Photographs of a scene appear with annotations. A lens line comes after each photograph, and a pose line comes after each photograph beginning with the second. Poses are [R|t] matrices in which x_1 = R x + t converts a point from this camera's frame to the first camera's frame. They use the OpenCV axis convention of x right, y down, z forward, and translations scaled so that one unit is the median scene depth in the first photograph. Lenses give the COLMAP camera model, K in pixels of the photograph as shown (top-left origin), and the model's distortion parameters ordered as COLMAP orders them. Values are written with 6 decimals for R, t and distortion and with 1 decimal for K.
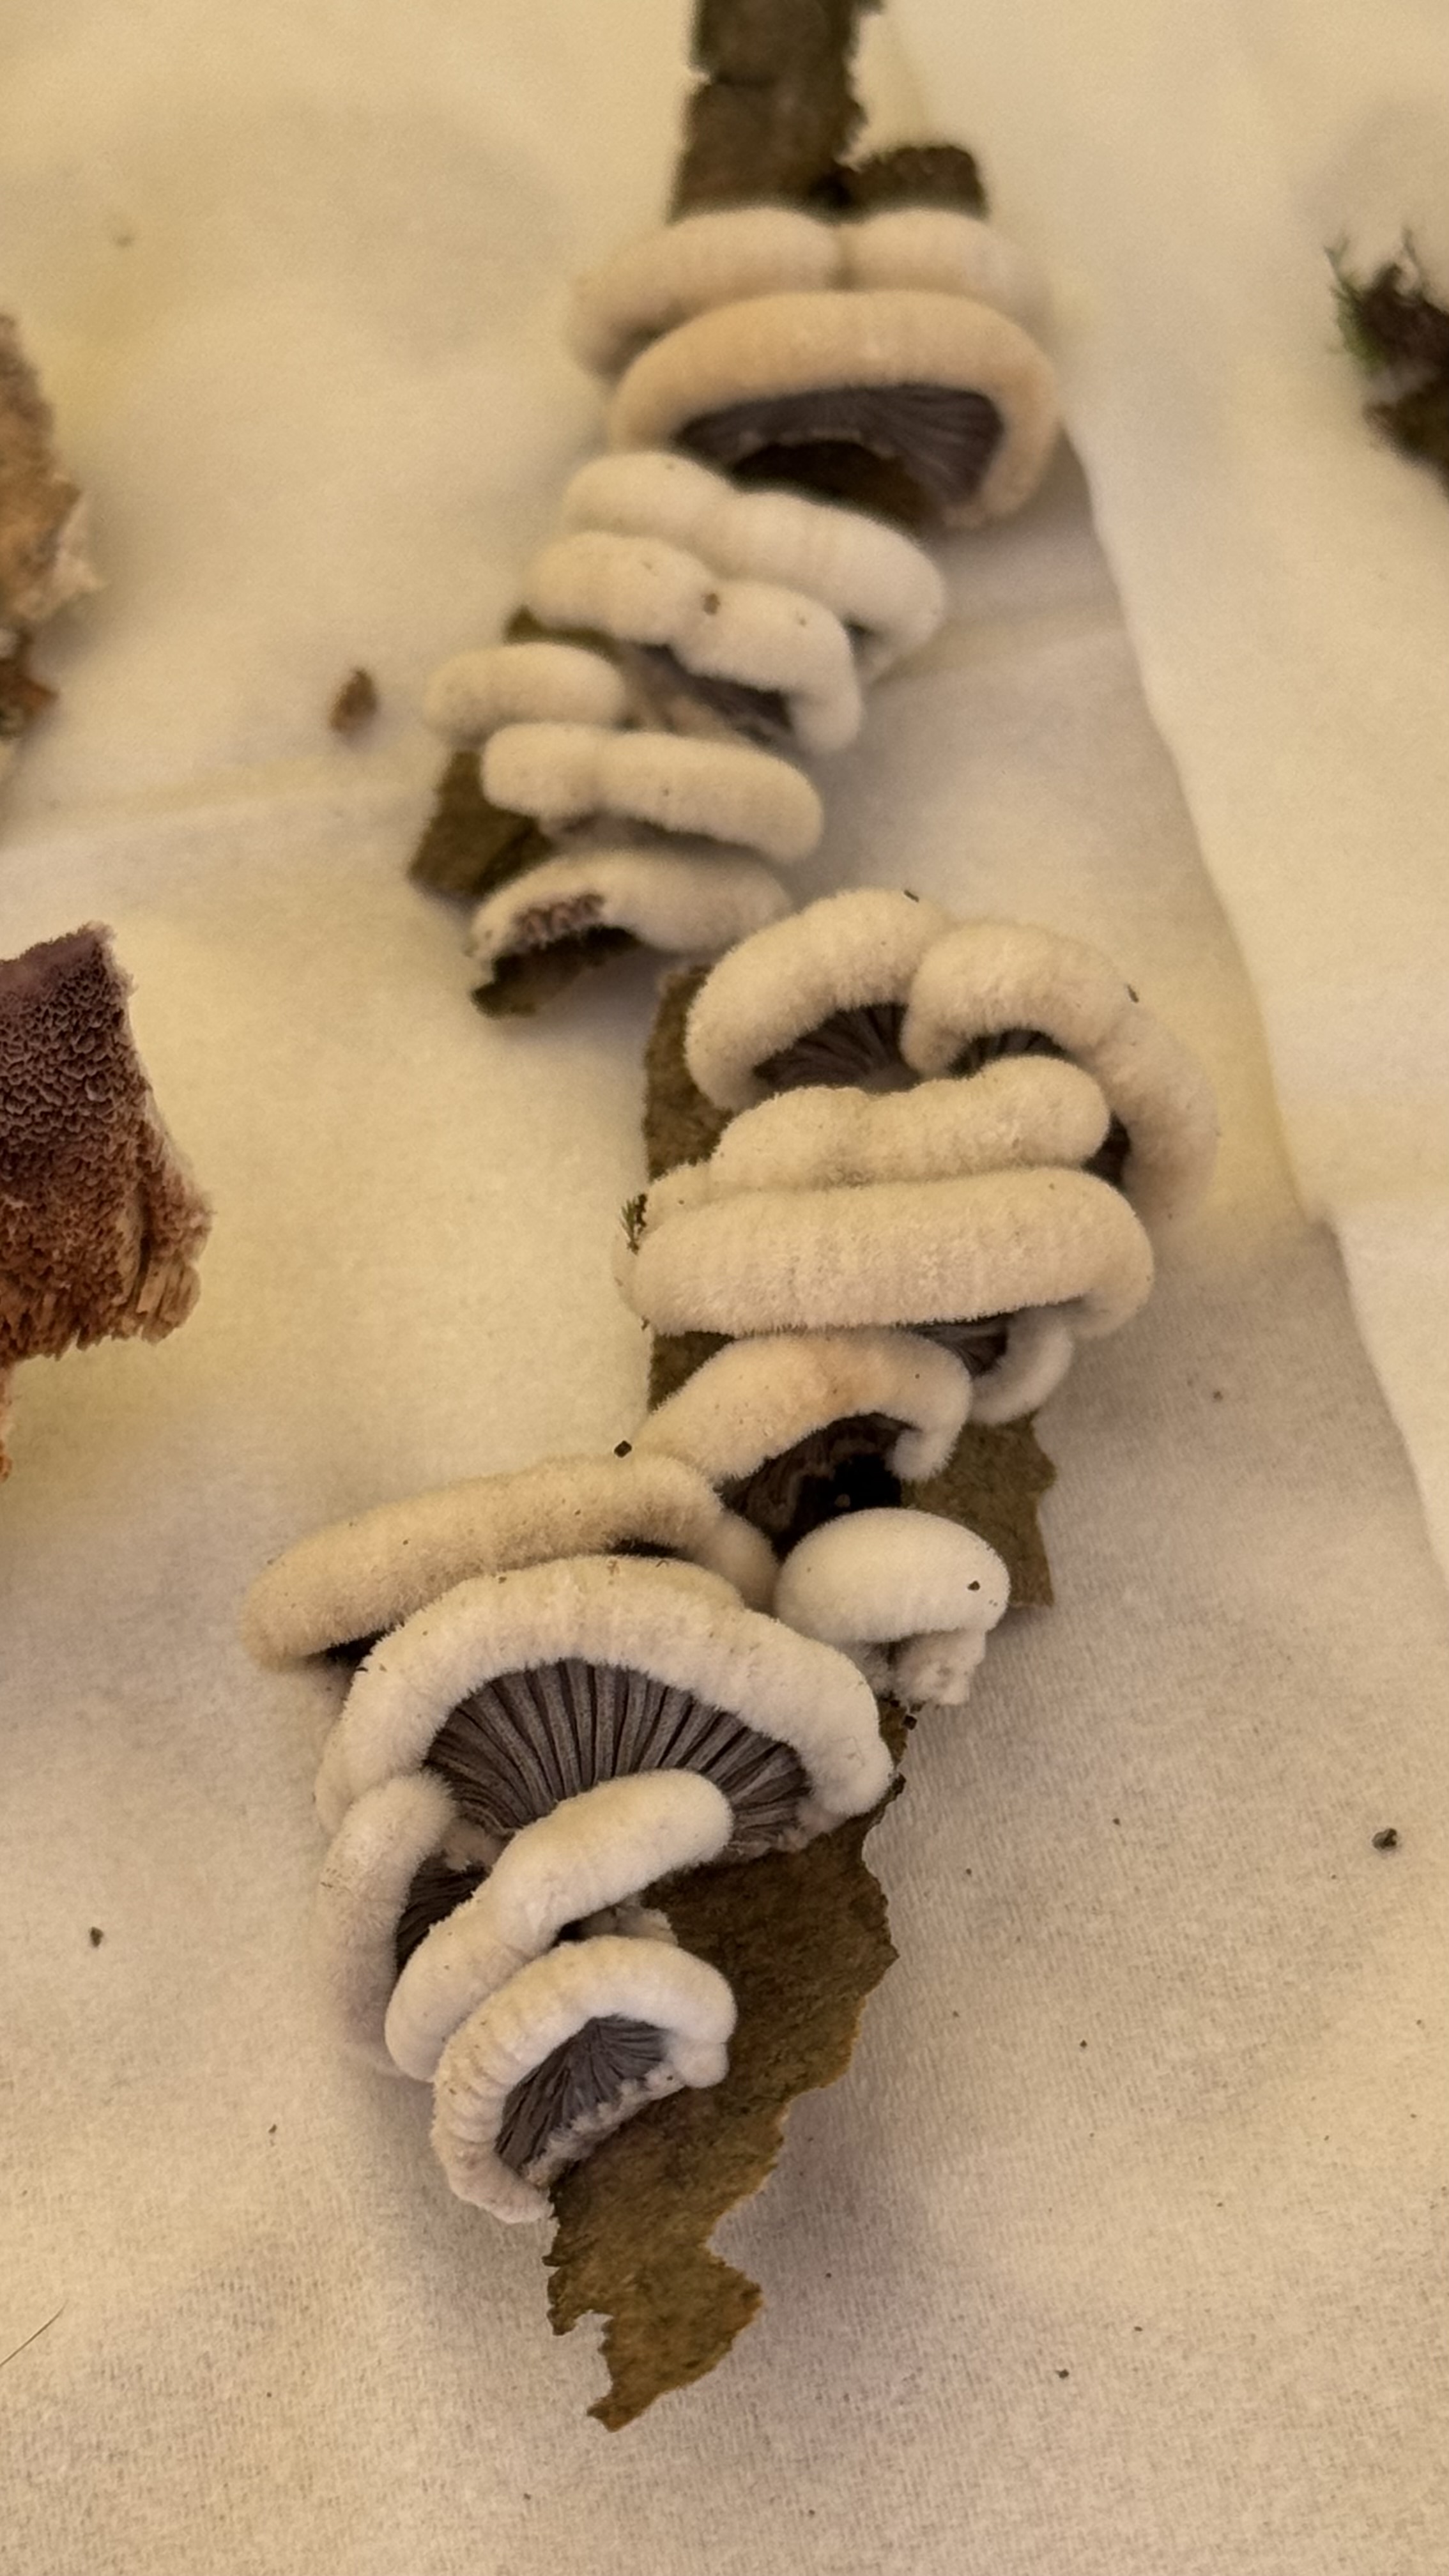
lens RADIAL K [[5973.1, 0, 724.4], [0, 5973.1, 1373.0], [0, 0, 1]] dist [0.029295, -0.067365]
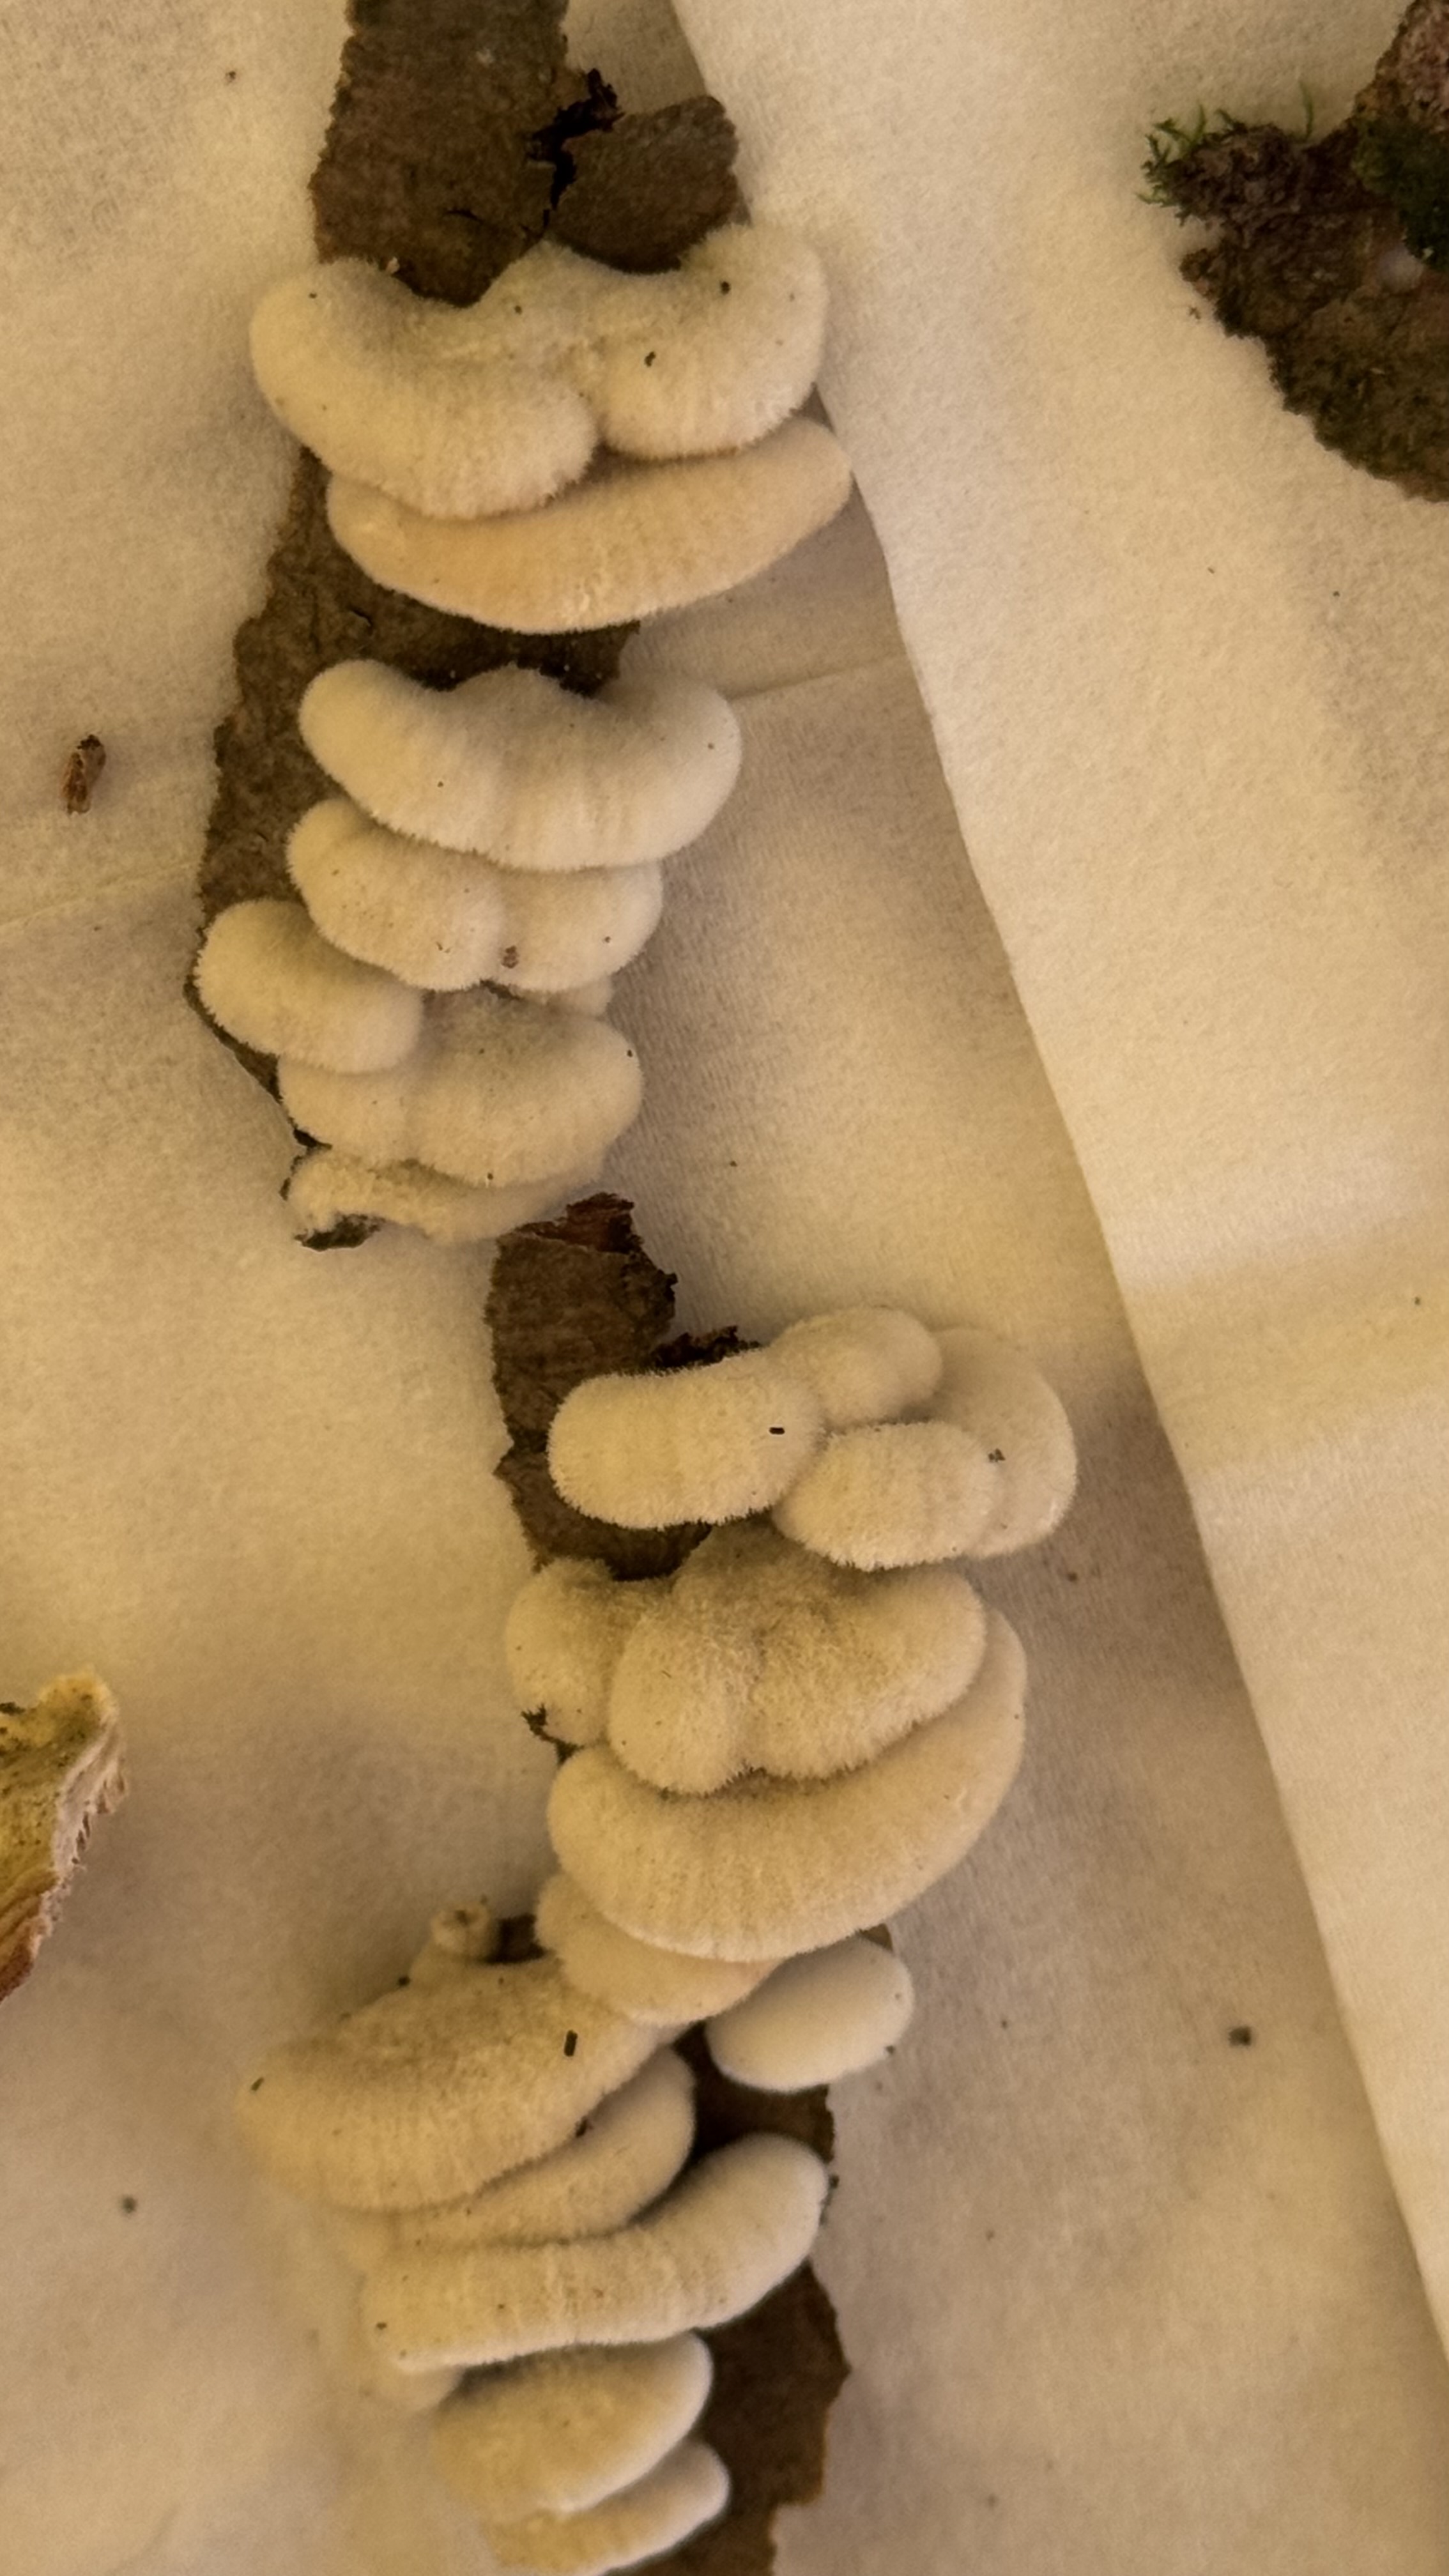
lens RADIAL K [[5999.1, 0, 724.5], [0, 5999.1, 1288.0], [0, 0, 1]] dist [-0.008510, -0.460703]
pose [[0.990854, -0.130226, 0.035360, -0.009387], [0.045007, 0.565966, 0.823199, -0.941827], [-0.127215, -0.814078, 0.566651, 0.471564]]
